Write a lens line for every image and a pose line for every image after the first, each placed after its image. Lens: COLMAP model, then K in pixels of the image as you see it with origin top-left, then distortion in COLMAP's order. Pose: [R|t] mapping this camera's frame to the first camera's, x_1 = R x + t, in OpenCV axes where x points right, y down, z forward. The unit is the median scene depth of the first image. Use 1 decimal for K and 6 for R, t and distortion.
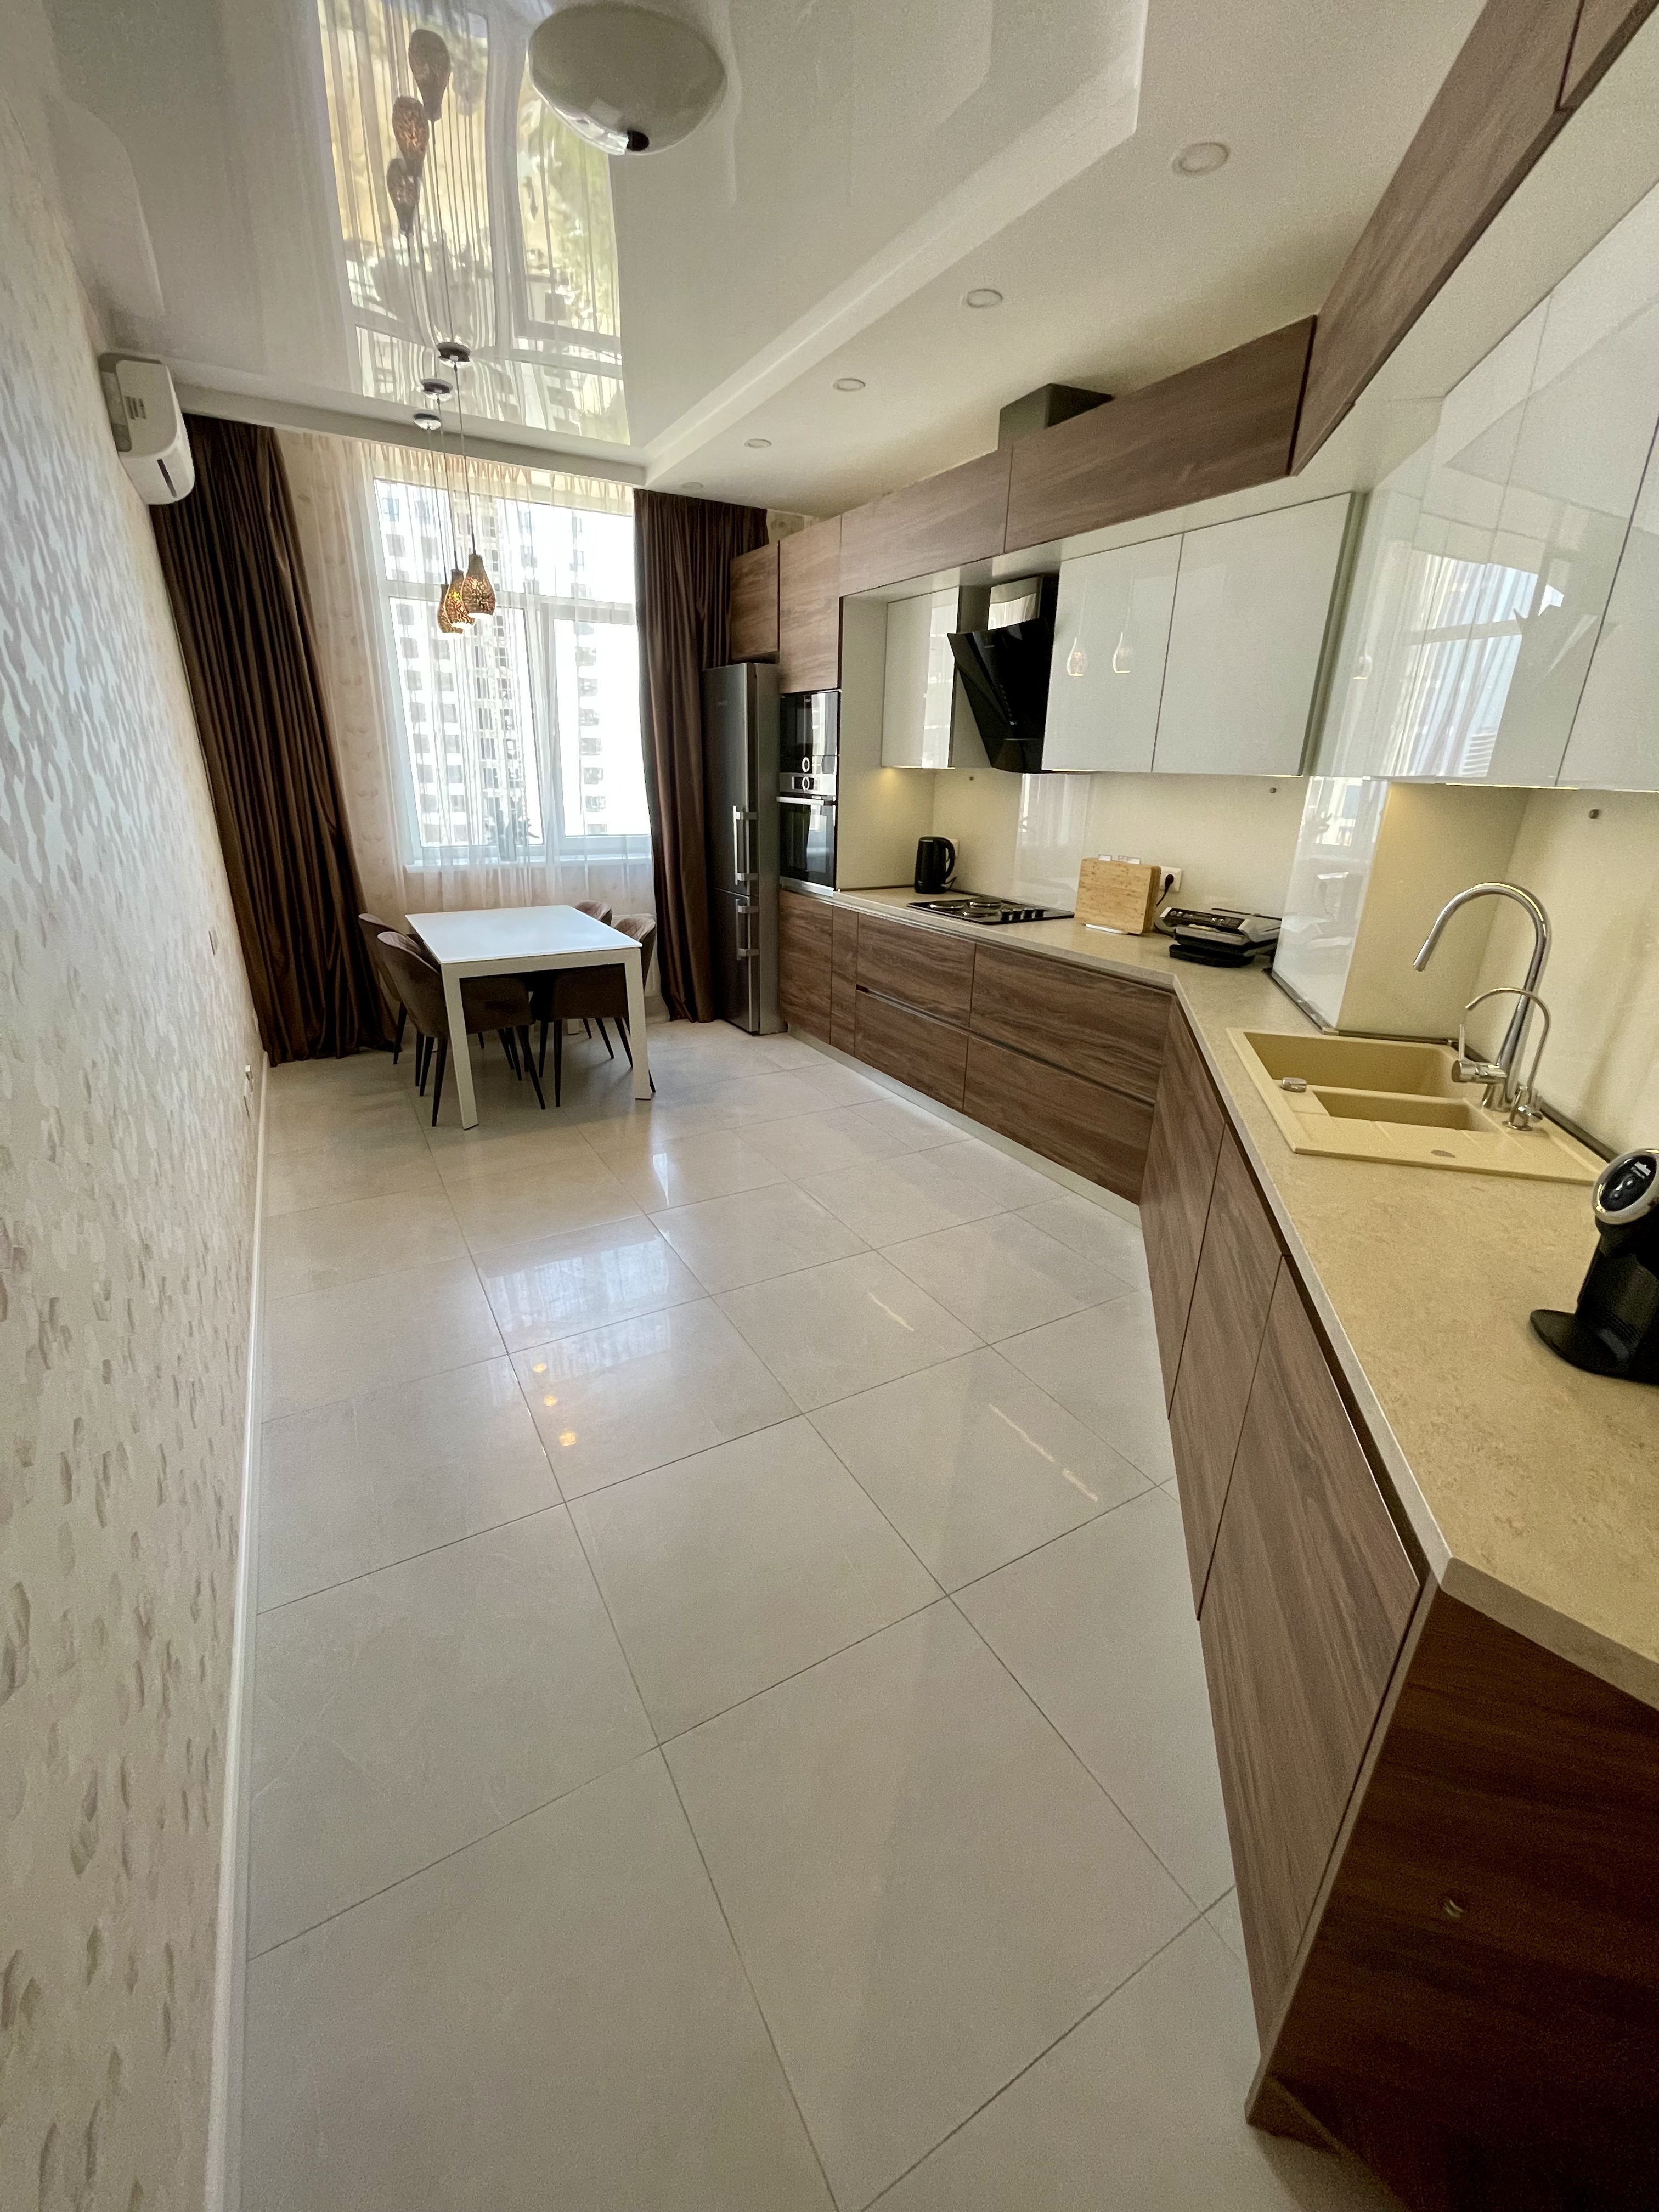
lens RADIAL K [[899.8, 0, 832.5], [0, 899.8, 1102.3], [0, 0, 1]] dist [0.000701, 0.001249]
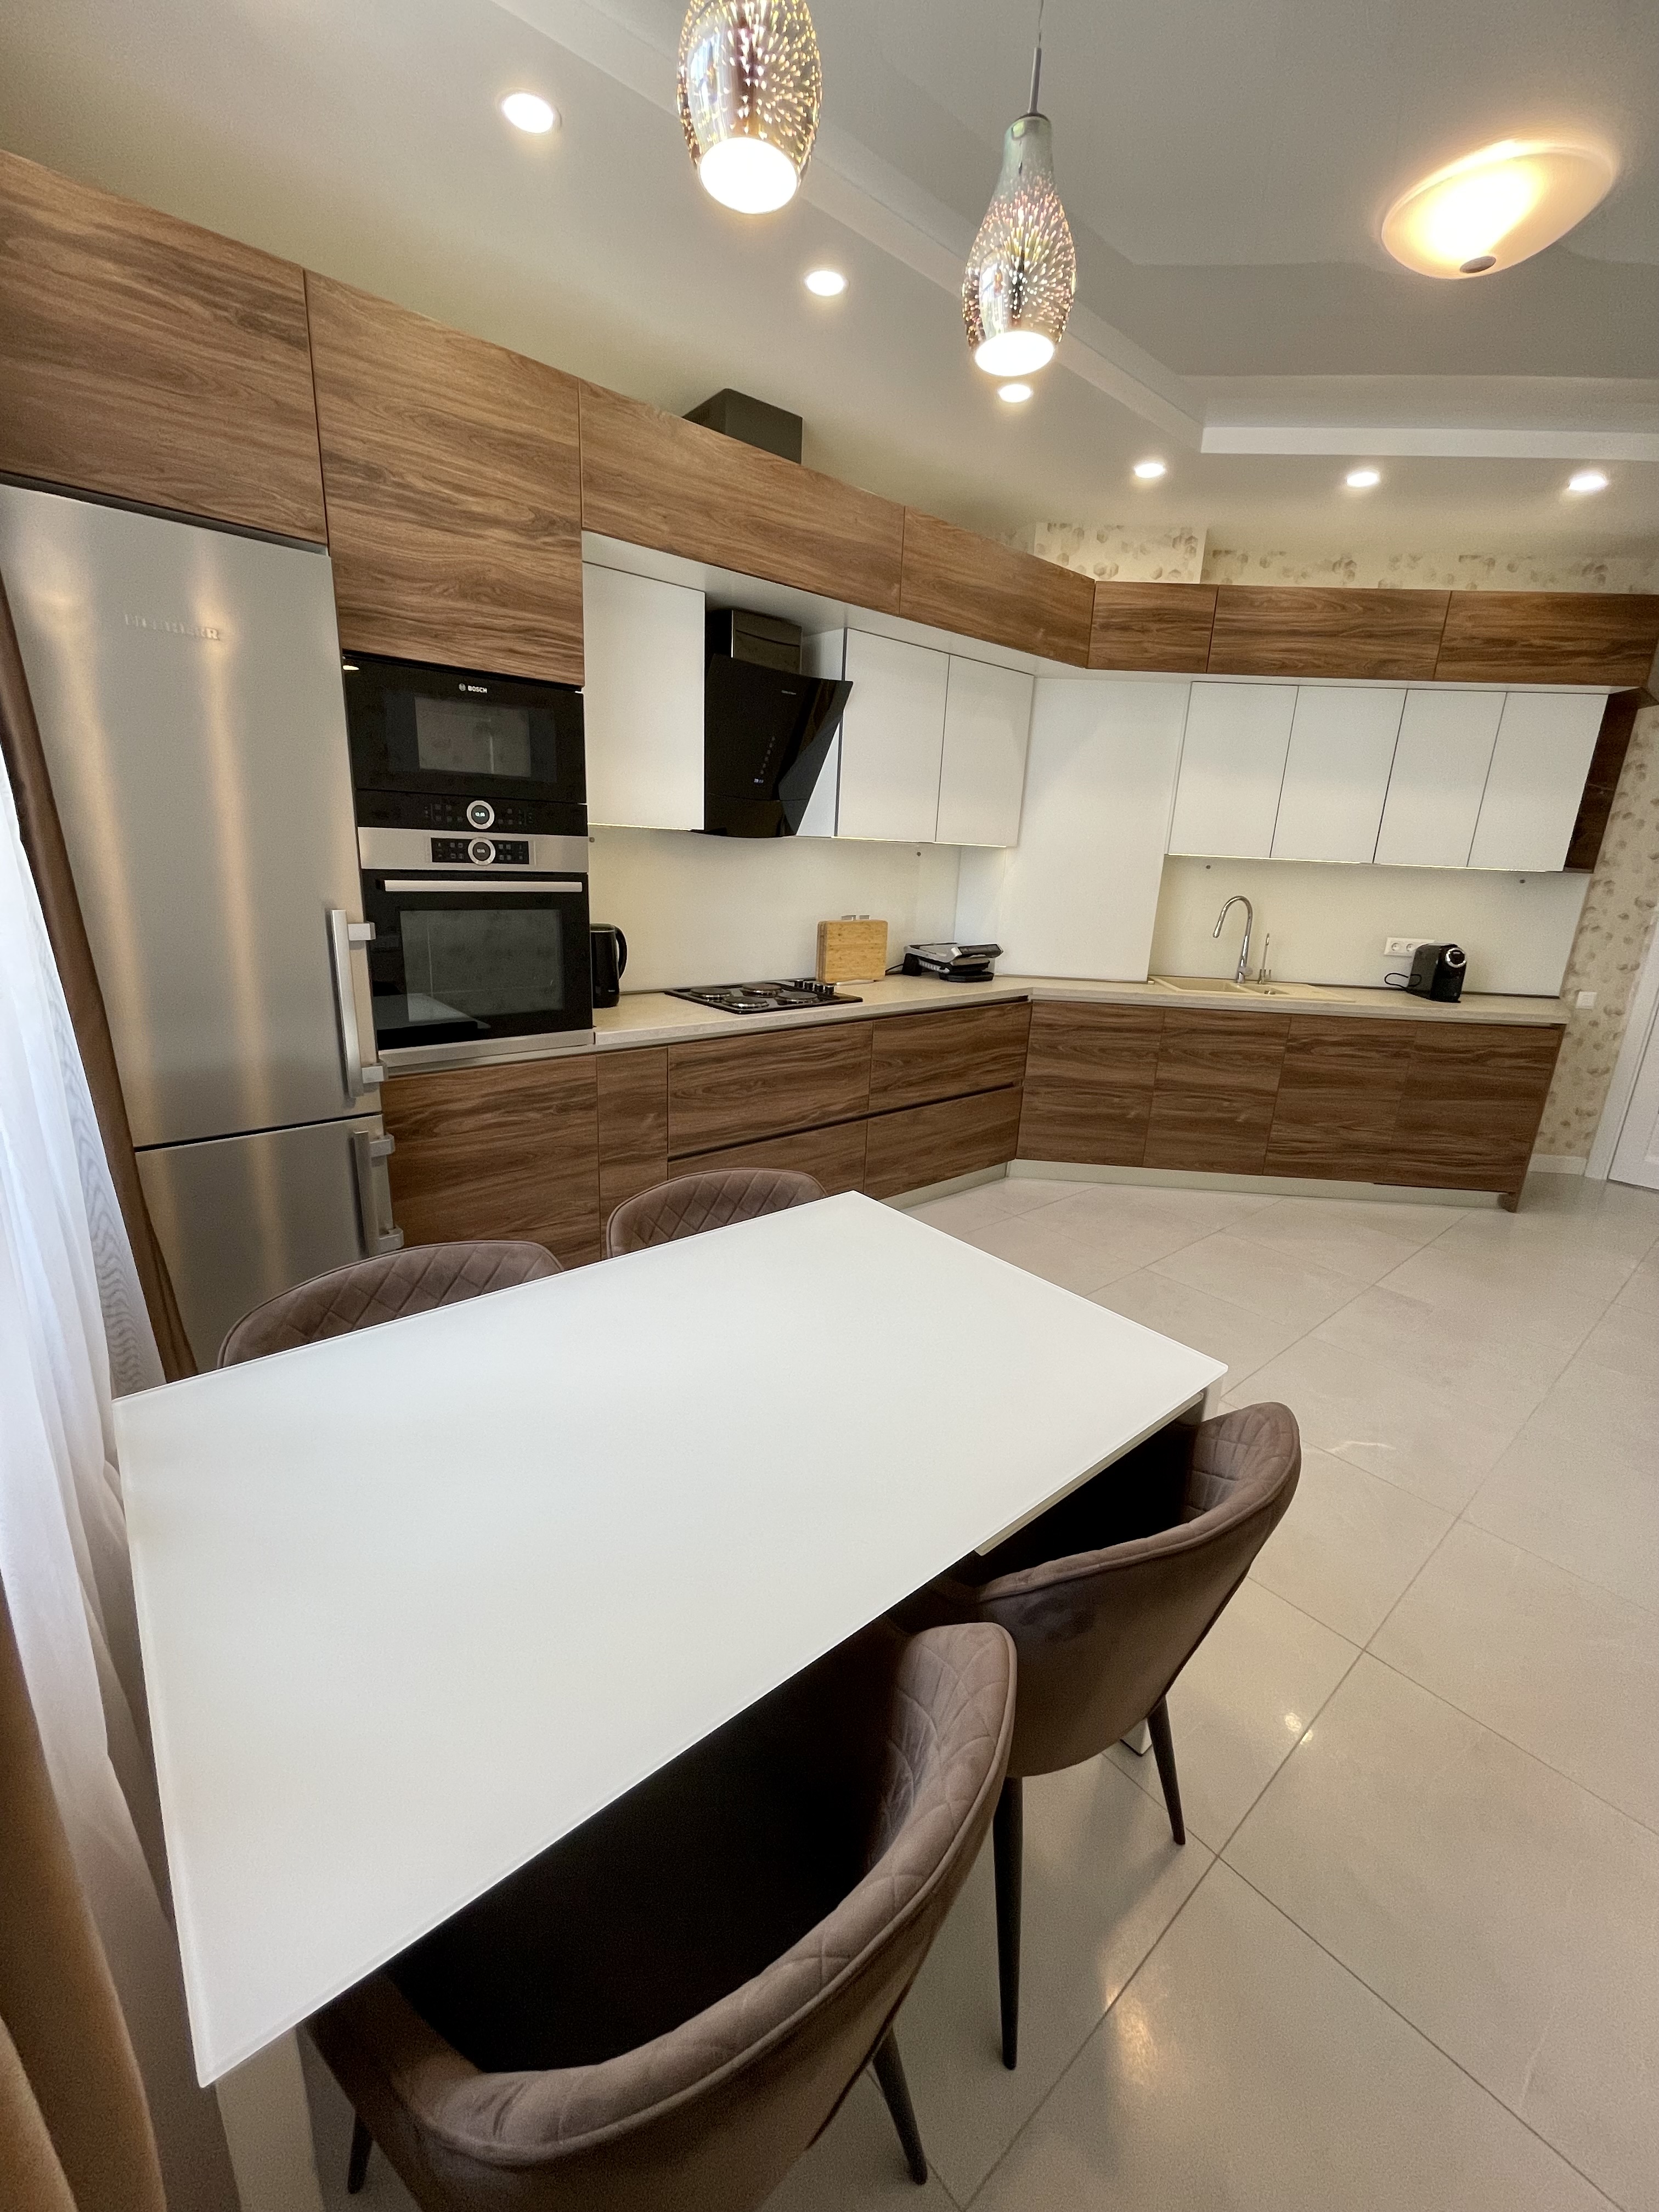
lens RADIAL K [[899.8, 0, 842.6], [0, 899.8, 1103.0], [0, 0, 1]] dist [0.000701, 0.001249]
pose [[-0.187954, -0.298573, 0.935696, -0.570765], [0.298762, 0.890151, 0.344052, -0.337531], [-0.935636, 0.344217, -0.078105, 0.887093]]
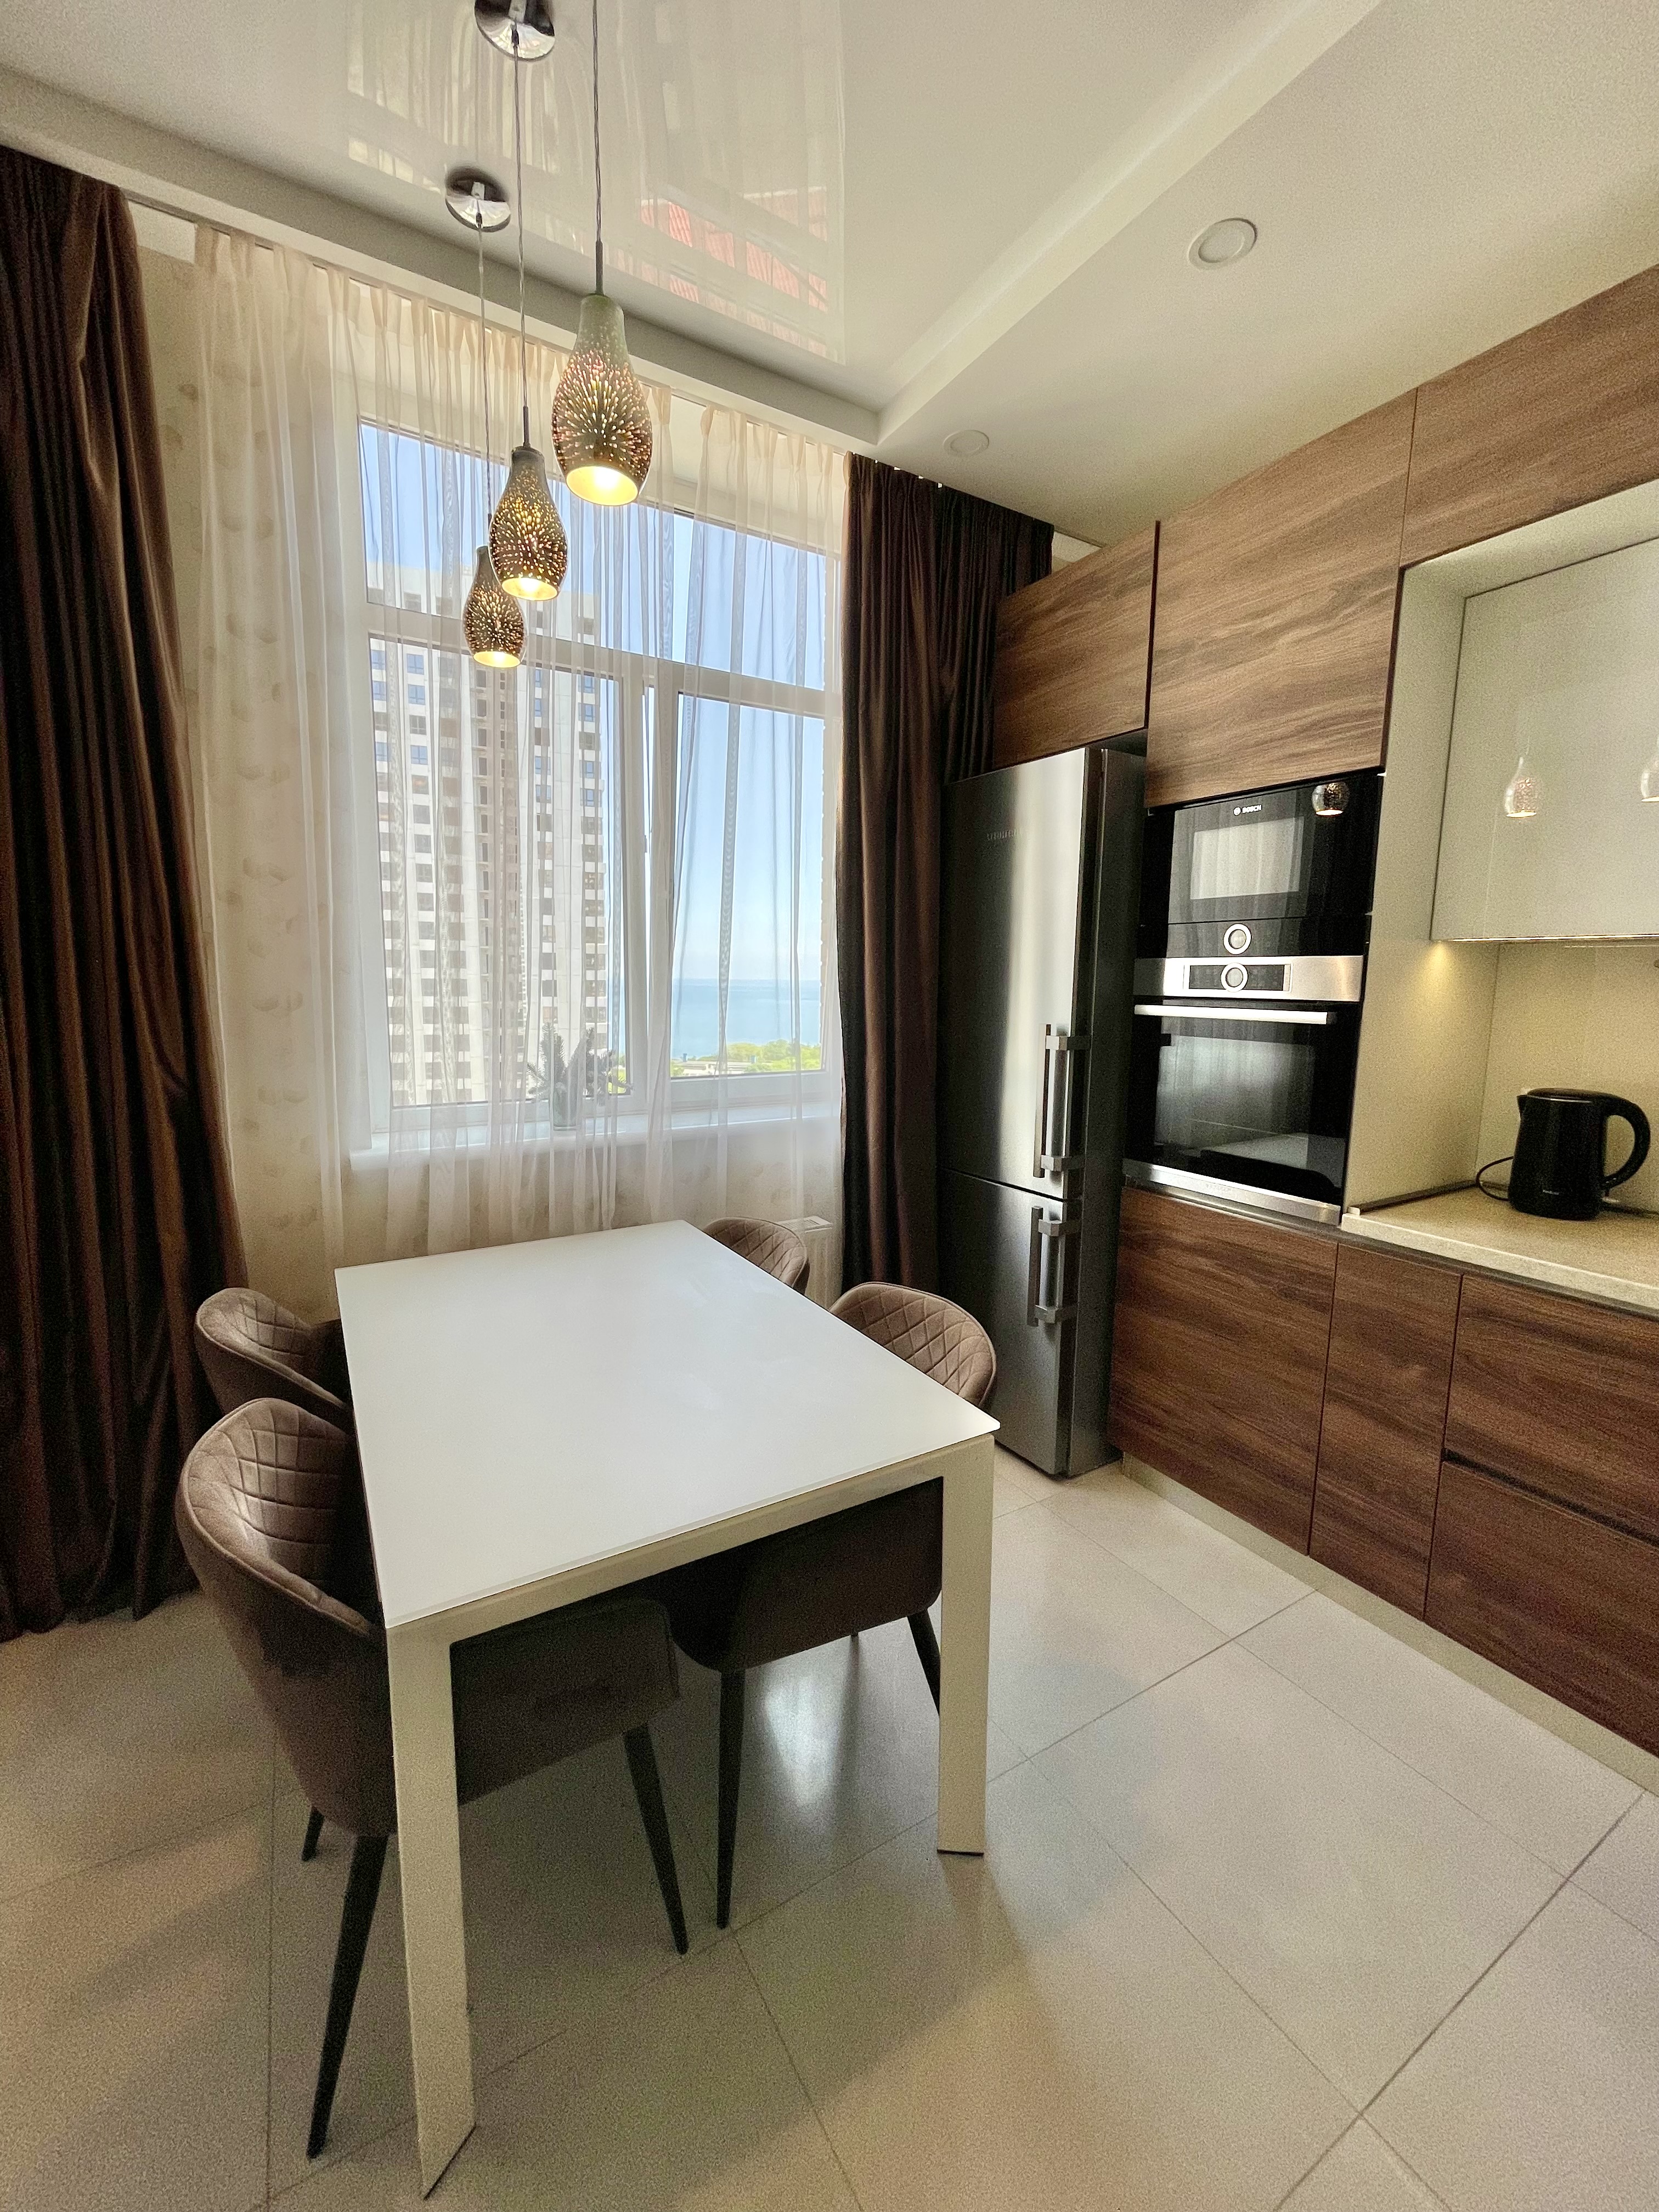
lens RADIAL K [[899.8, 0, 820.9], [0, 899.8, 1104.5], [0, 0, 1]] dist [0.000701, 0.001249]
pose [[0.999759, -0.008535, 0.020211, -0.250090], [0.012625, 0.977225, -0.211831, -0.192390], [-0.017943, 0.212035, 0.977097, 0.557113]]
